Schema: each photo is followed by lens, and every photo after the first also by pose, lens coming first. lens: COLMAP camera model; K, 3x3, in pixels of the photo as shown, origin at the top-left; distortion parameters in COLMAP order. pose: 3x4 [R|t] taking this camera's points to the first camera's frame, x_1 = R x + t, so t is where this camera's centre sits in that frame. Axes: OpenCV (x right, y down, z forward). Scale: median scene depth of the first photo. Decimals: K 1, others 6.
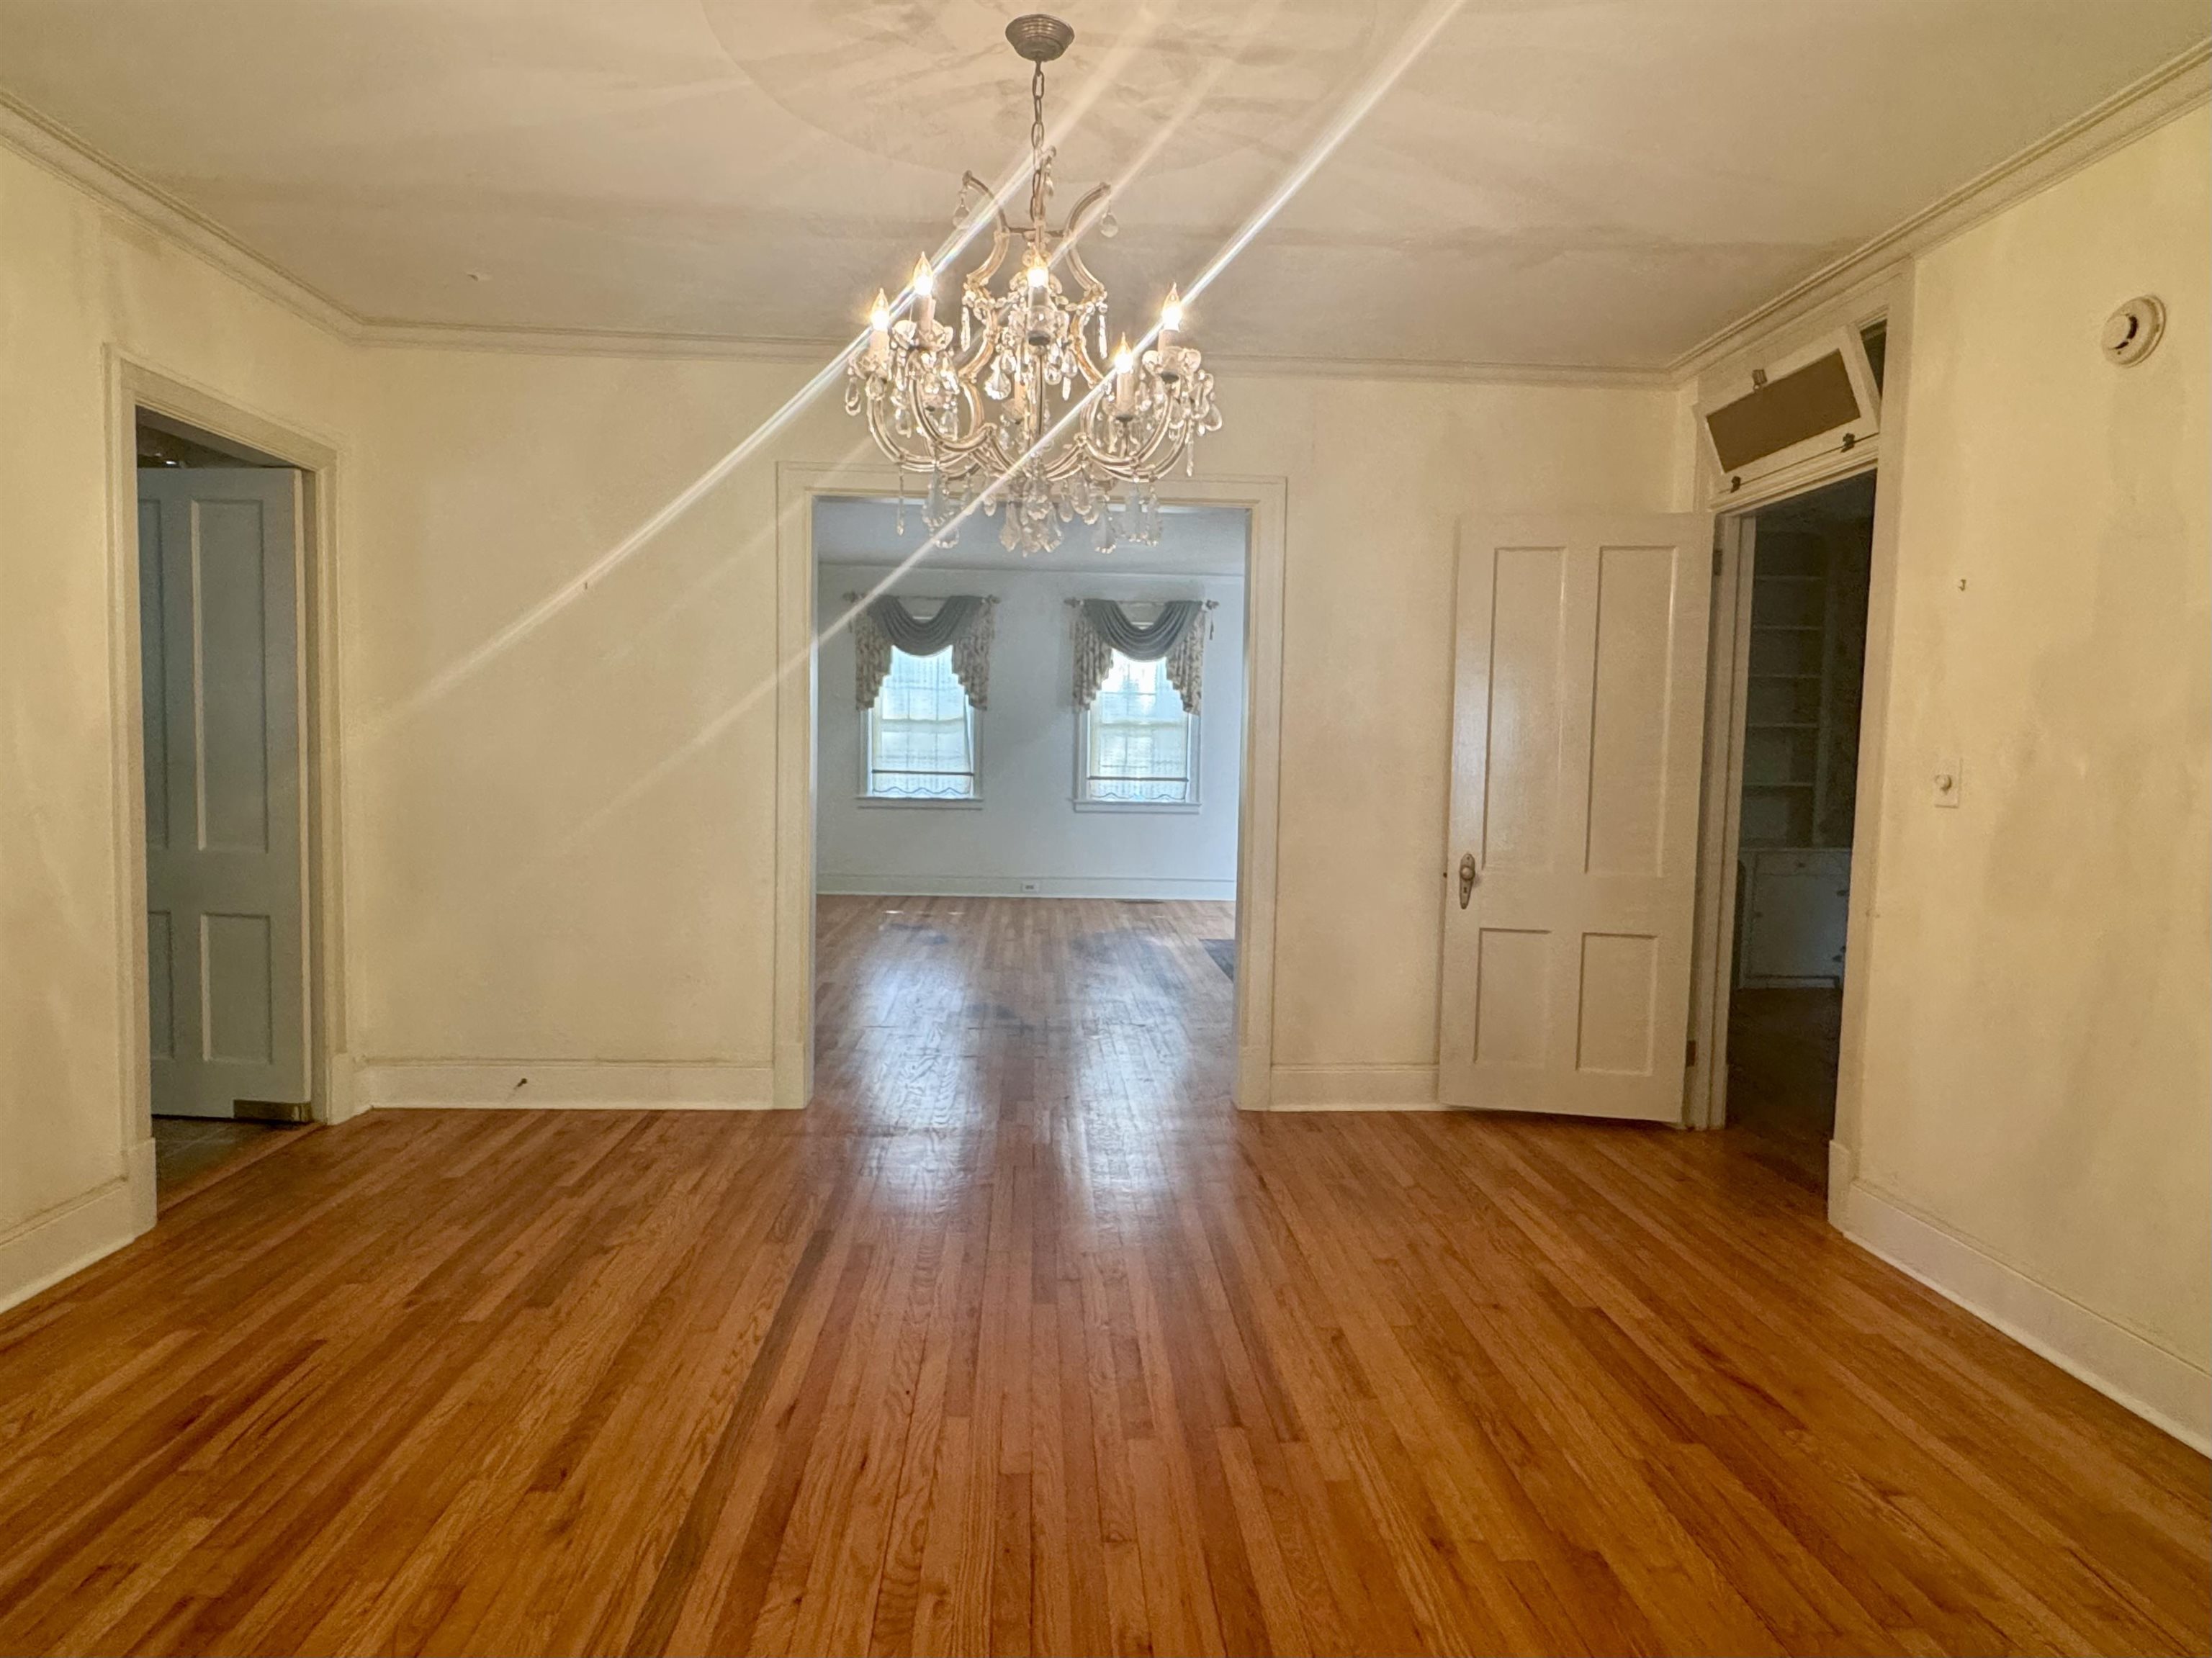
lens RADIAL K [[1213.7, 0, 1116.7], [0, 1213.7, 821.8], [0, 0, 1]] dist [-0.005708, -0.000978]
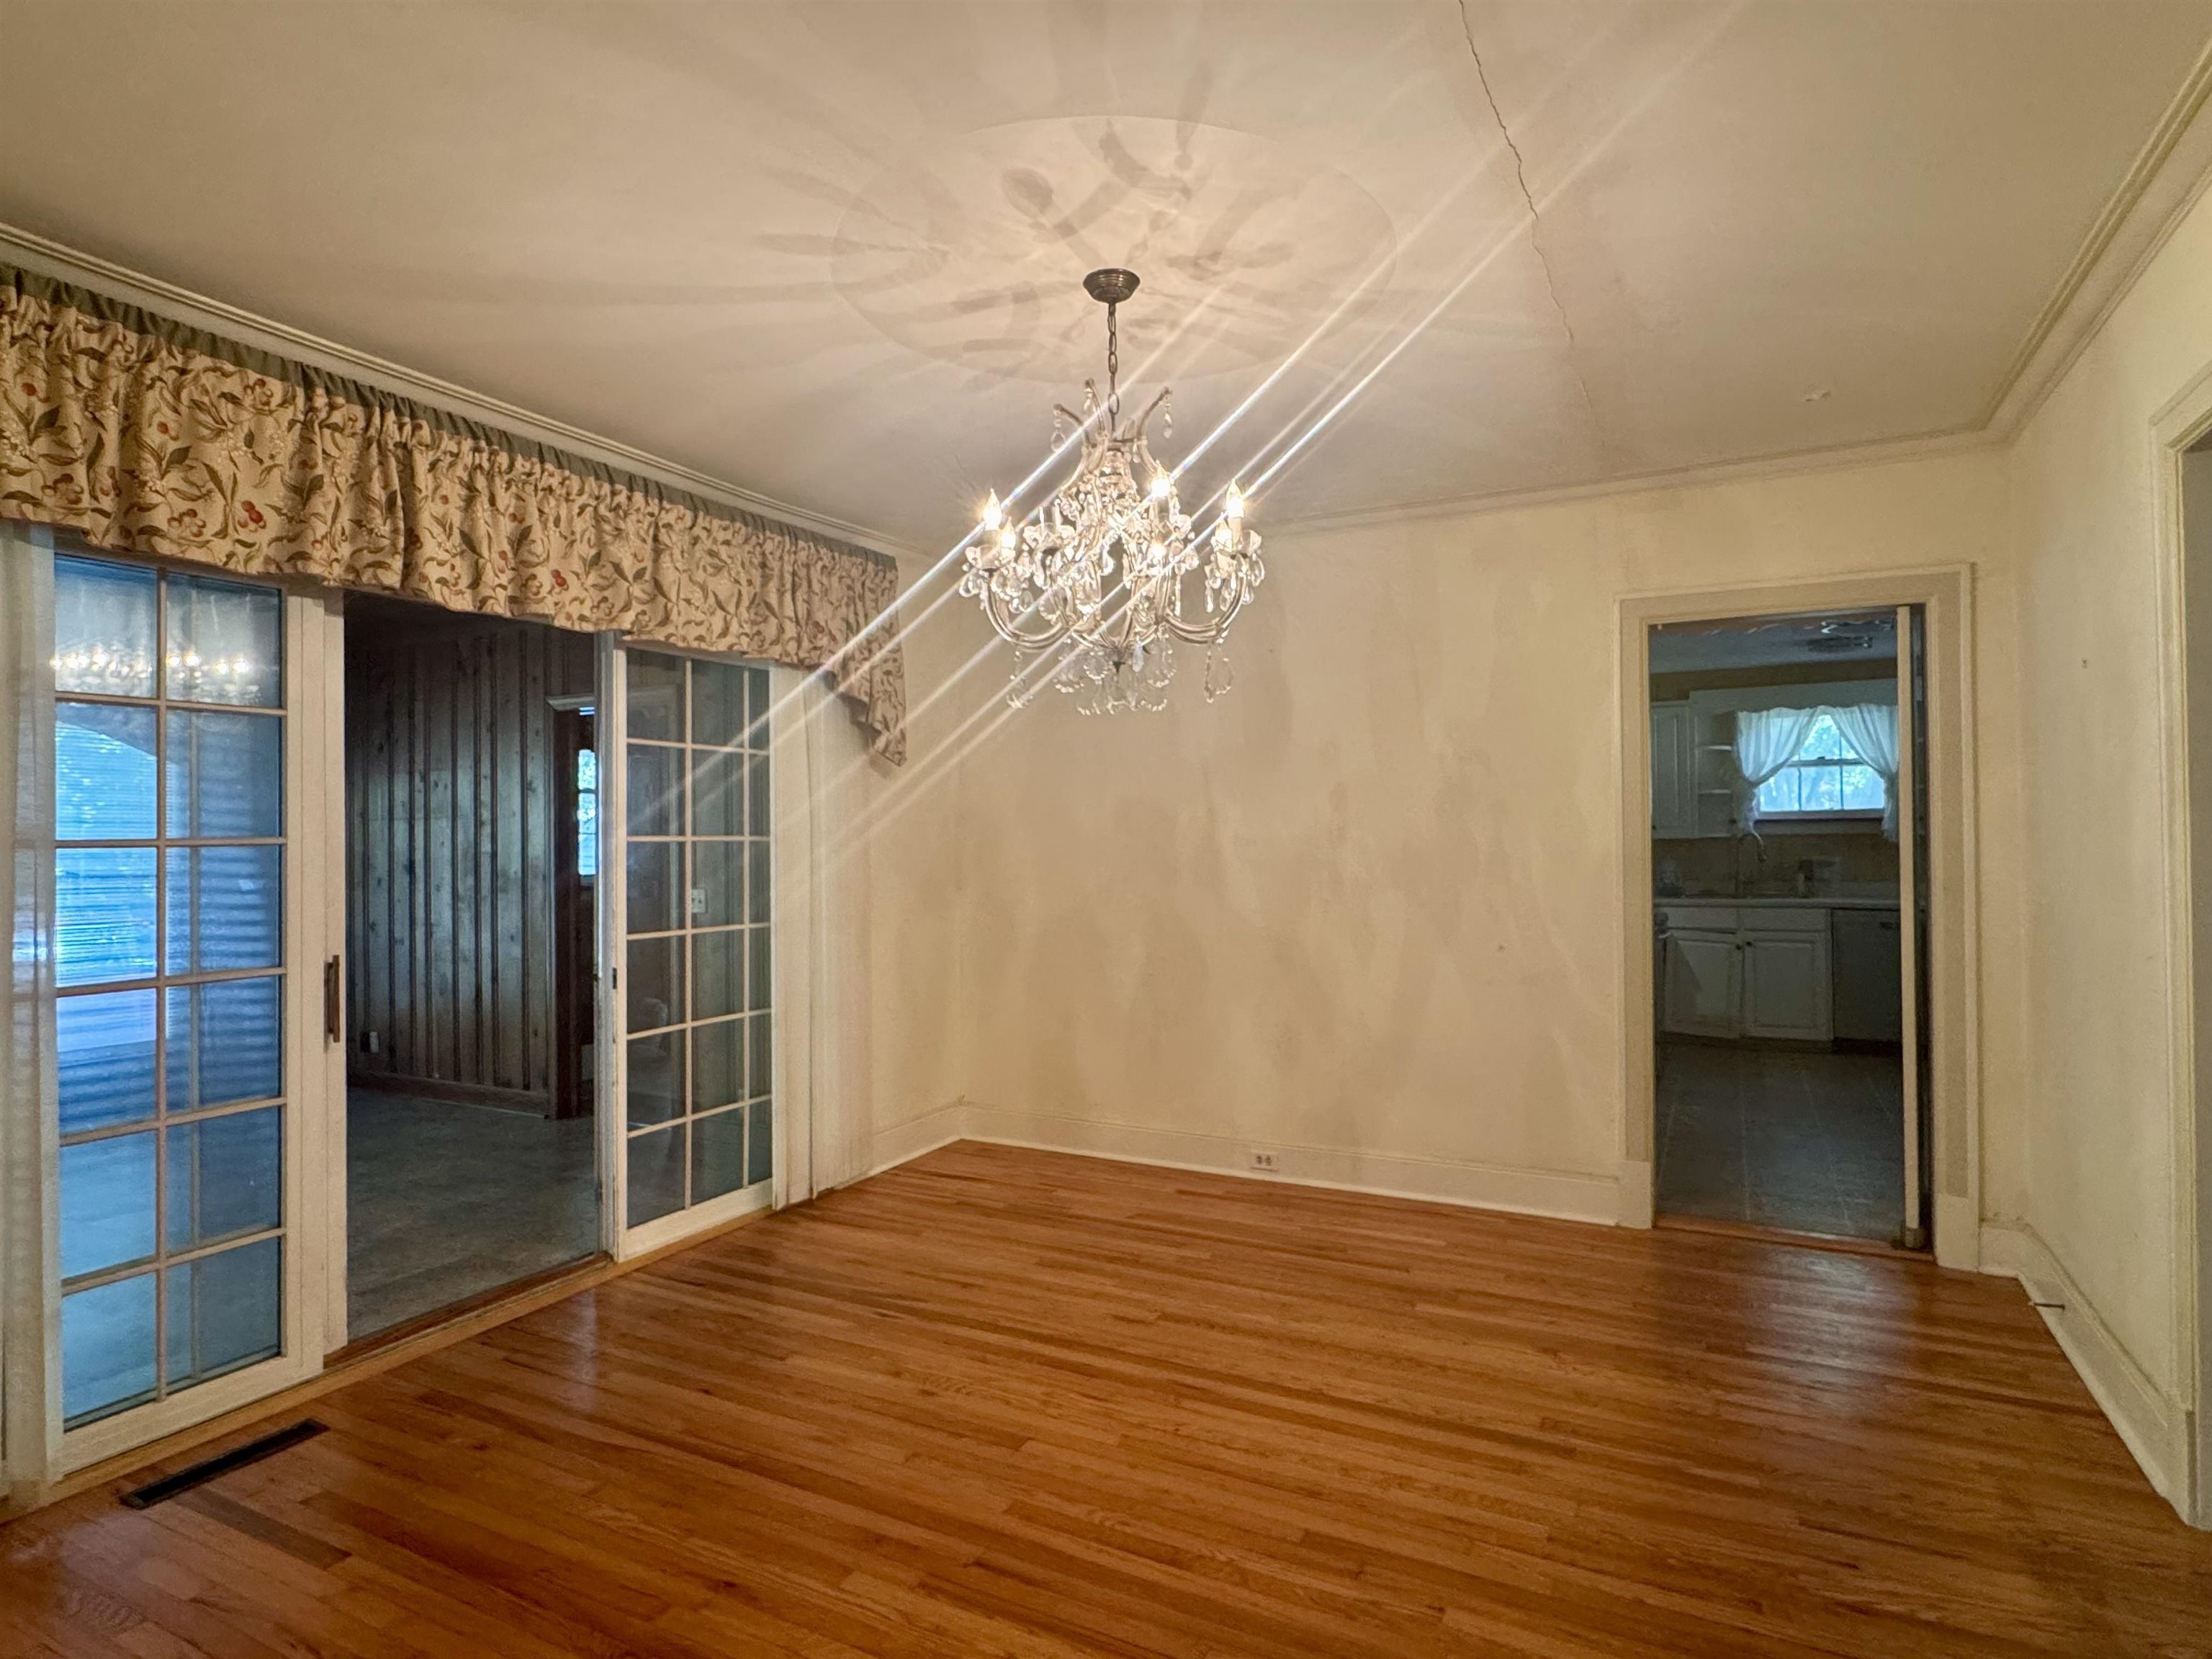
lens RADIAL K [[1213.8, 0, 1116.7], [0, 1213.8, 822.3], [0, 0, 1]] dist [-0.005708, -0.000978]
pose [[-0.510801, -0.025287, -0.859327, 0.907708], [-0.057385, 0.998341, 0.004732, -0.119392], [0.857782, 0.051730, -0.511405, 1.572499]]
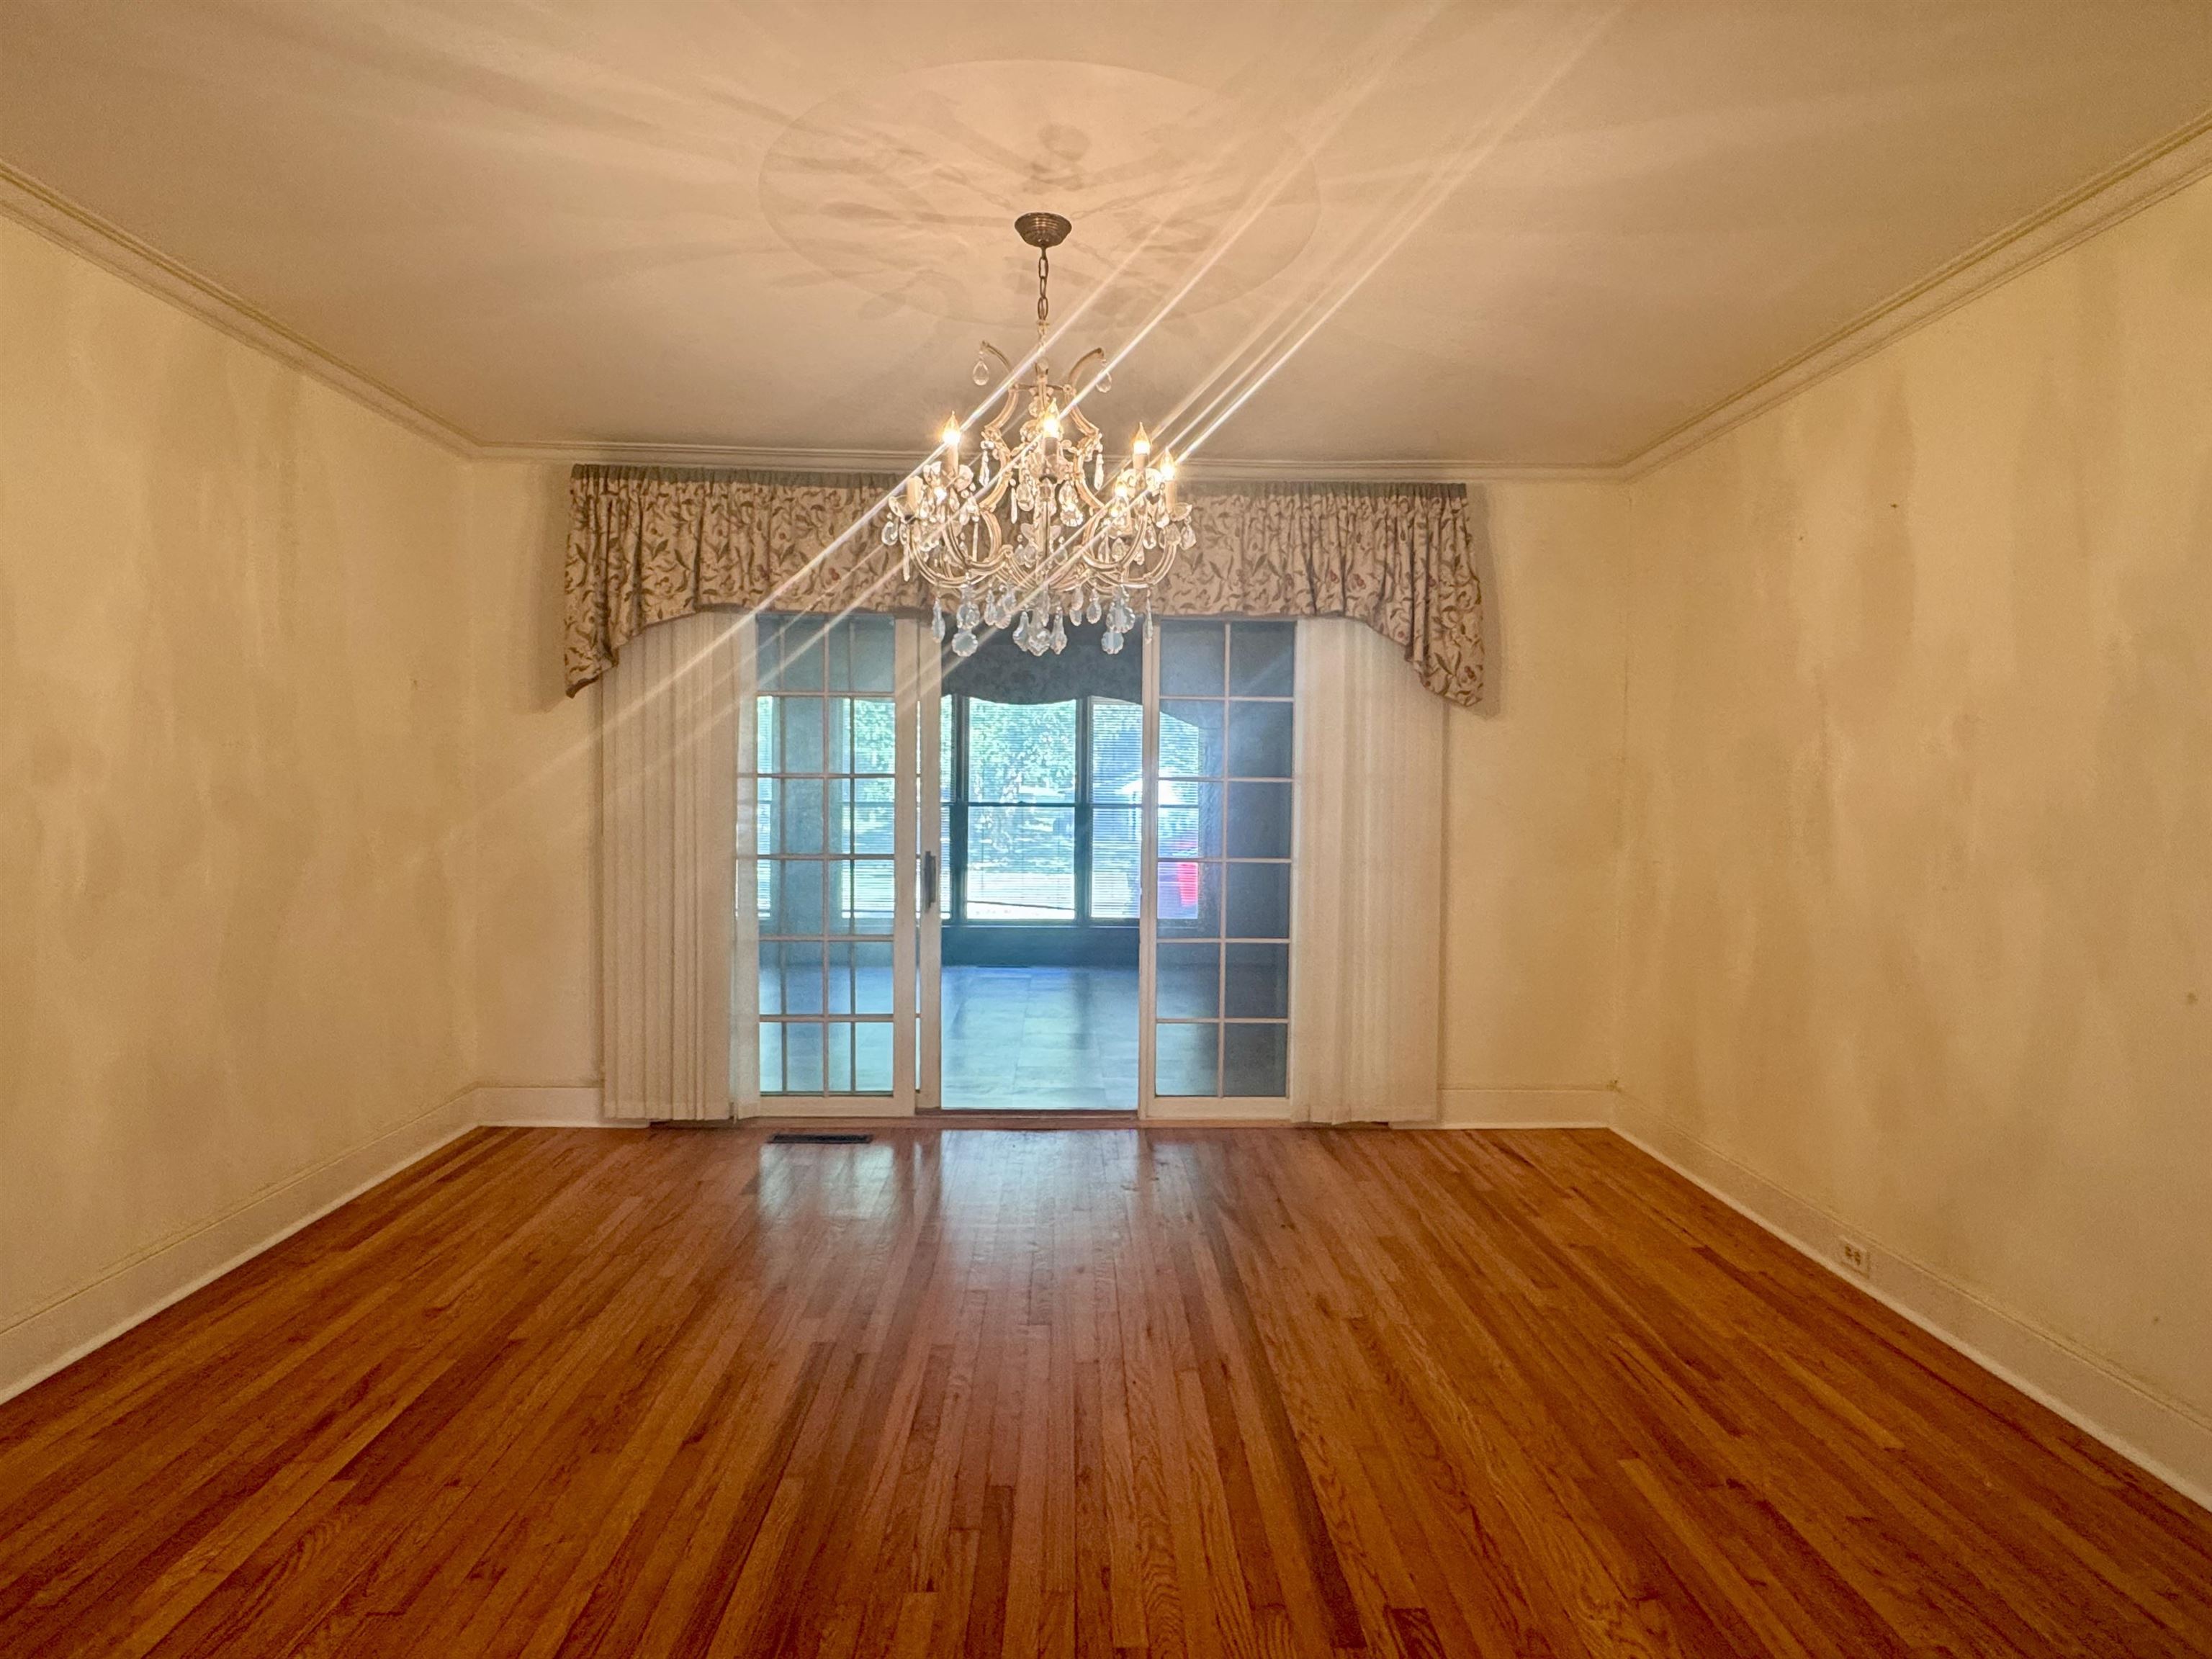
lens RADIAL K [[1198.7, 0, 1106.0], [0, 1198.7, 829.5], [0, 0, 1]] dist [0.001728, 0.000386]
pose [[-0.998809, -0.029570, 0.038808, -0.181849], [-0.025520, 0.994560, 0.100990, -0.166592], [-0.041583, 0.099880, -0.994130, 2.151162]]
